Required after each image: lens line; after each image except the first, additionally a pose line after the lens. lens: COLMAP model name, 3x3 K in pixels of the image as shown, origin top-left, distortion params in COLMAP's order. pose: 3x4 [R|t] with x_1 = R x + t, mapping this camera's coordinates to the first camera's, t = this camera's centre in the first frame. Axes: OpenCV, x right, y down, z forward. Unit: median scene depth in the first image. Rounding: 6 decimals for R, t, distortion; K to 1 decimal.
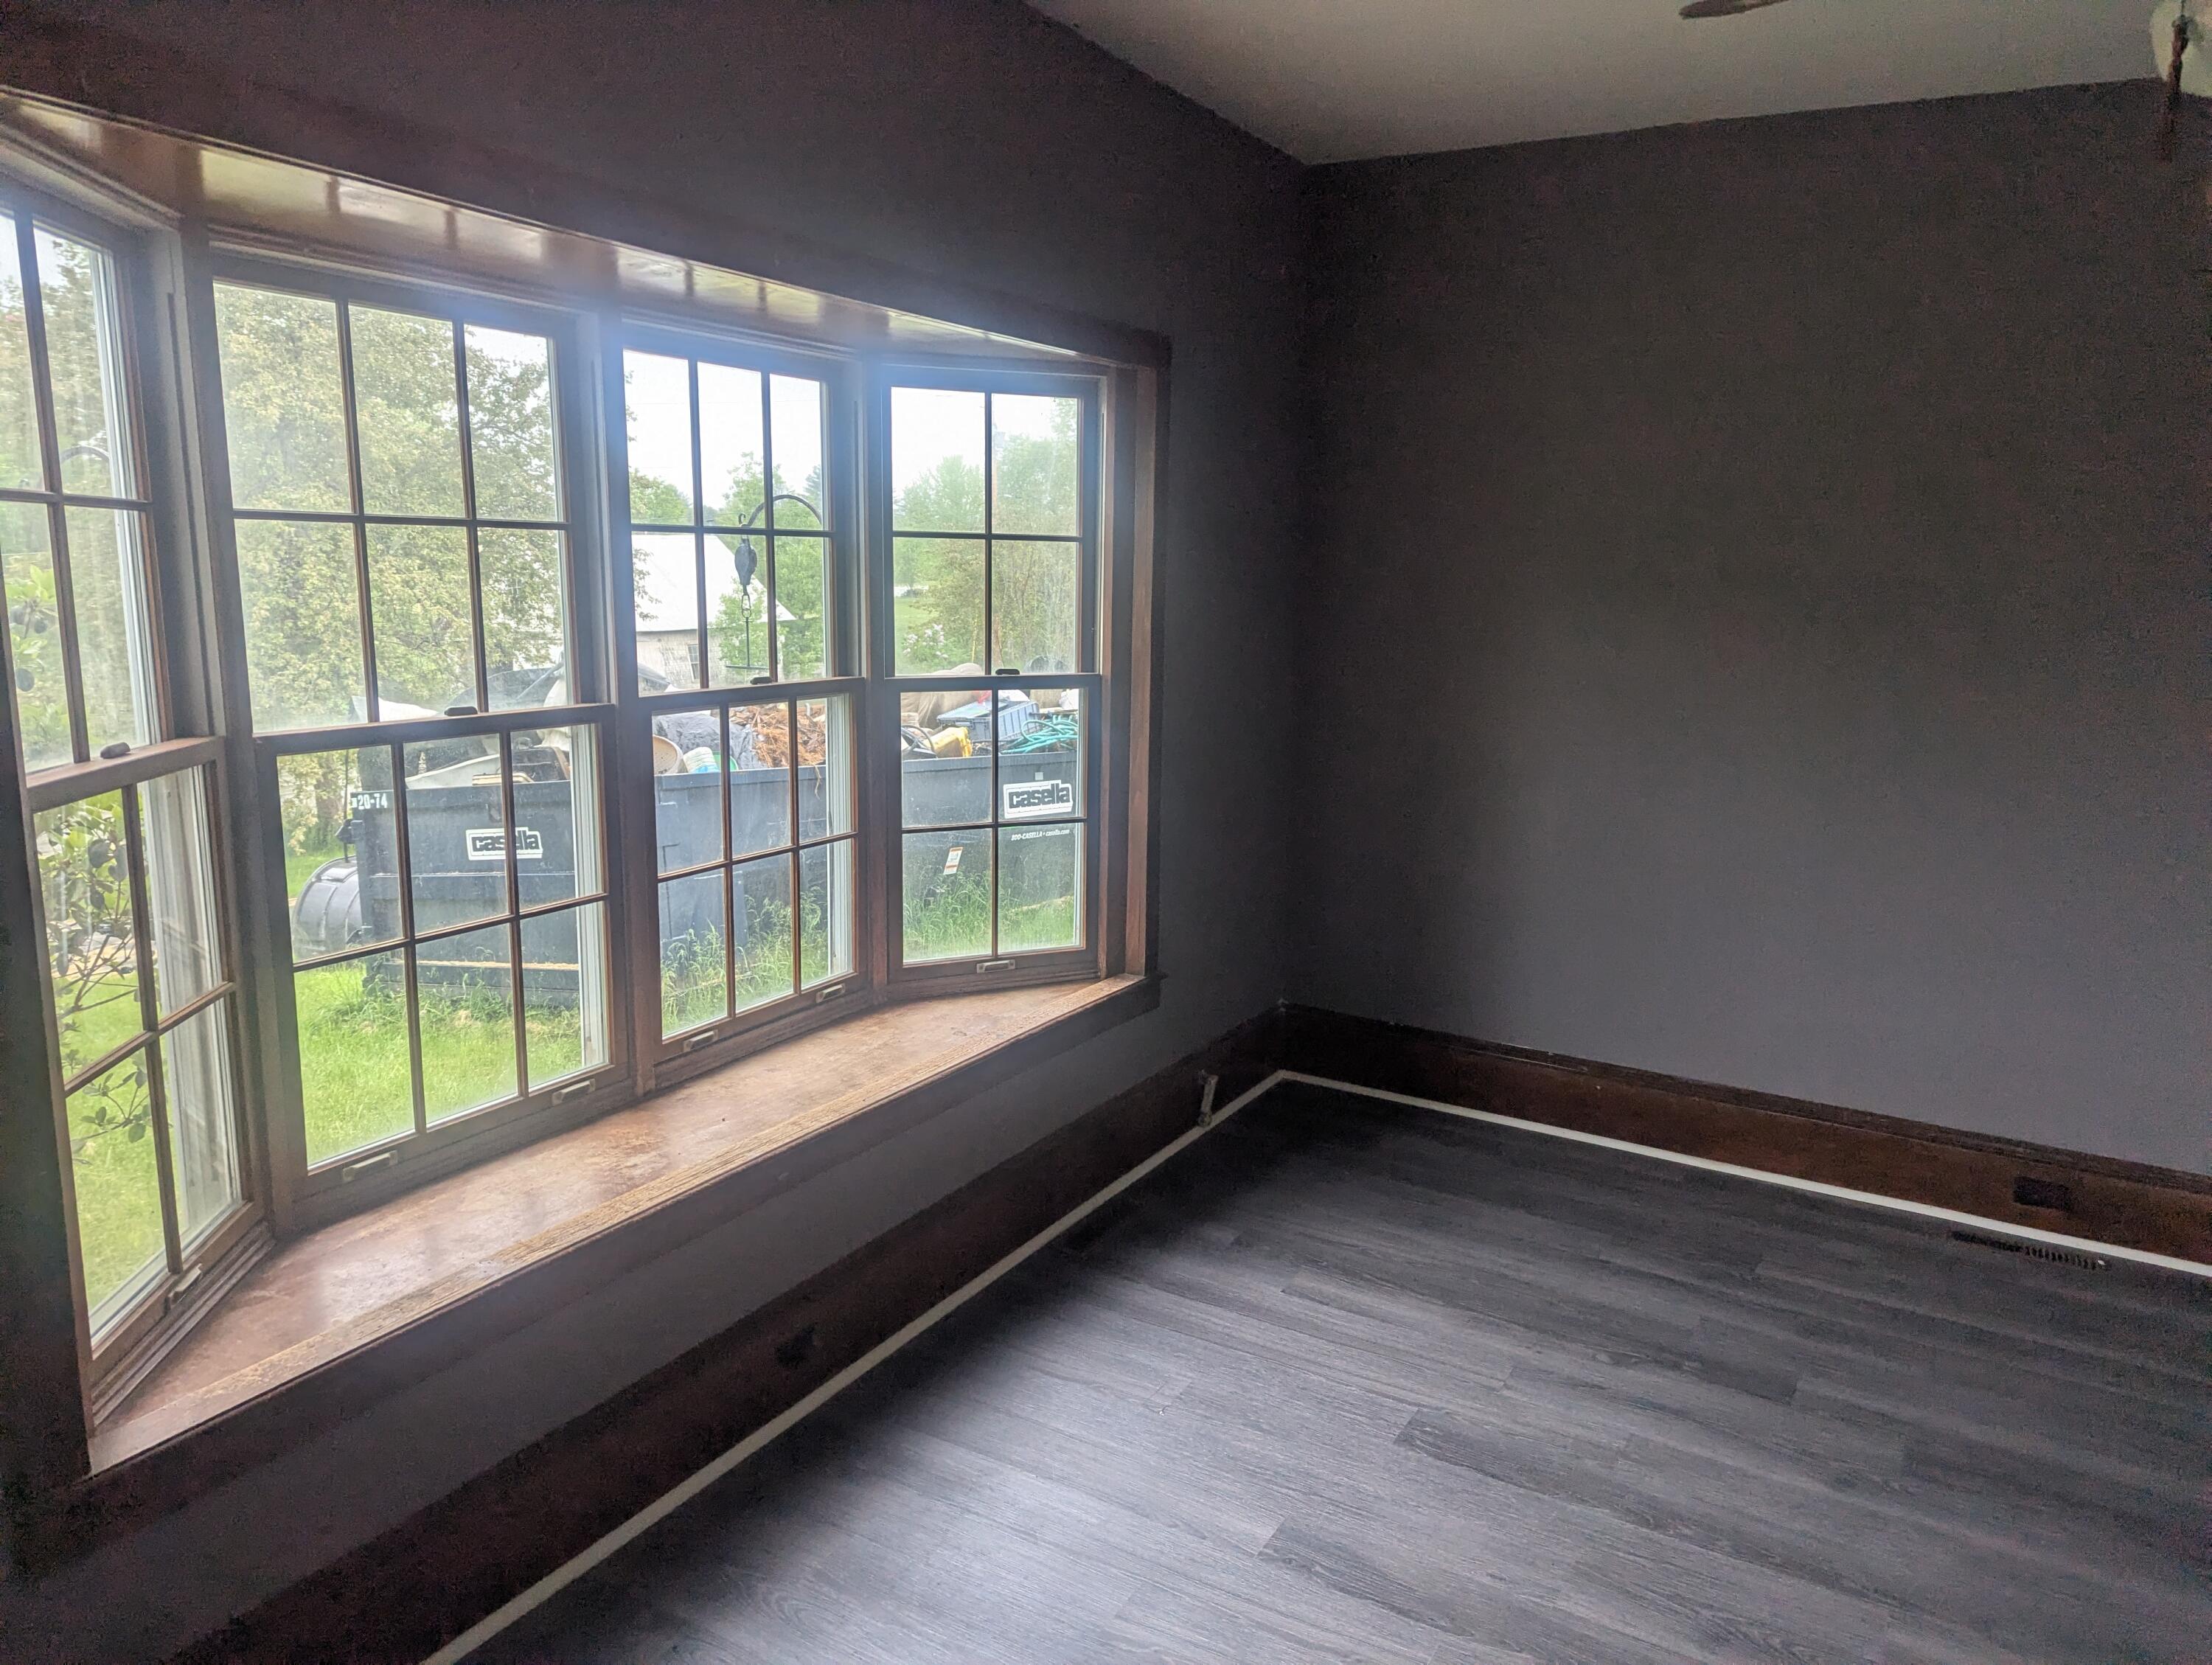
lens RADIAL K [[1564.4, 0, 1113.9], [0, 1564.4, 838.6], [0, 0, 1]] dist [0.073338, -0.062055]
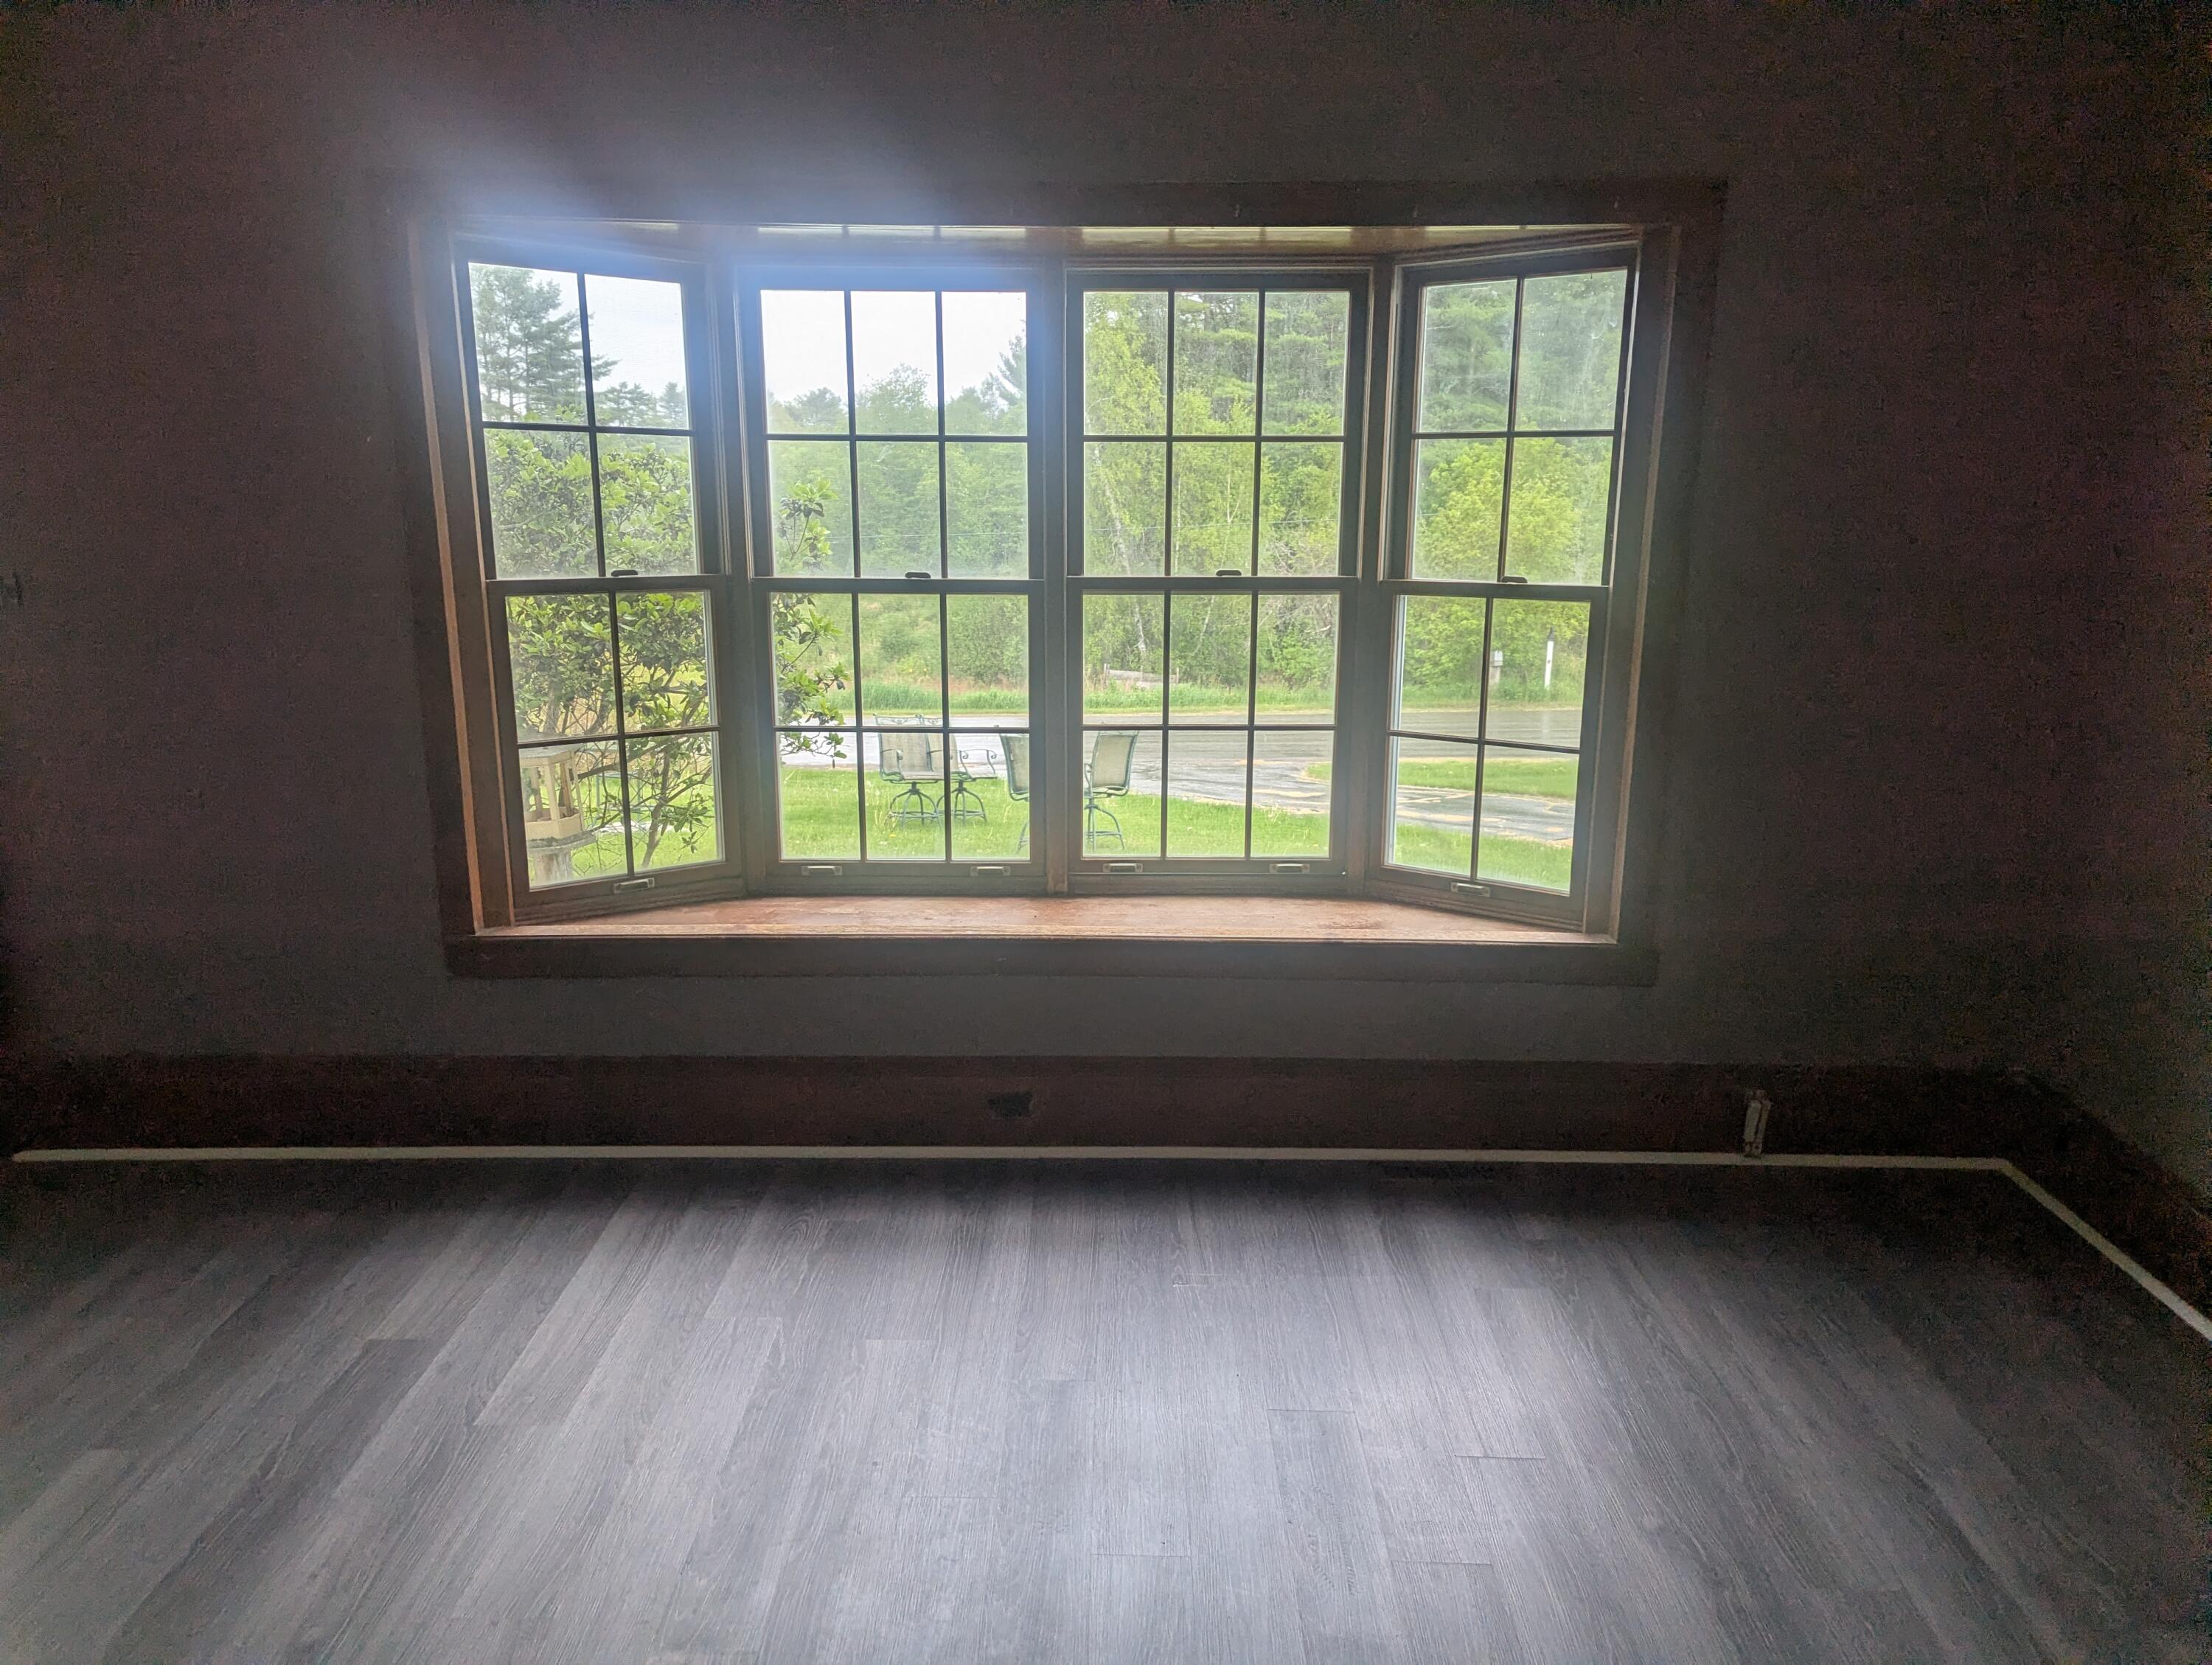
lens RADIAL K [[1564.4, 0, 1122.2], [0, 1564.4, 811.2], [0, 0, 1]] dist [0.073338, -0.062055]
pose [[0.507995, 0.156188, -0.847081, 0.690735], [-0.165796, 0.982763, 0.081777, -0.009683], [0.845253, 0.098900, 0.525134, 0.347907]]
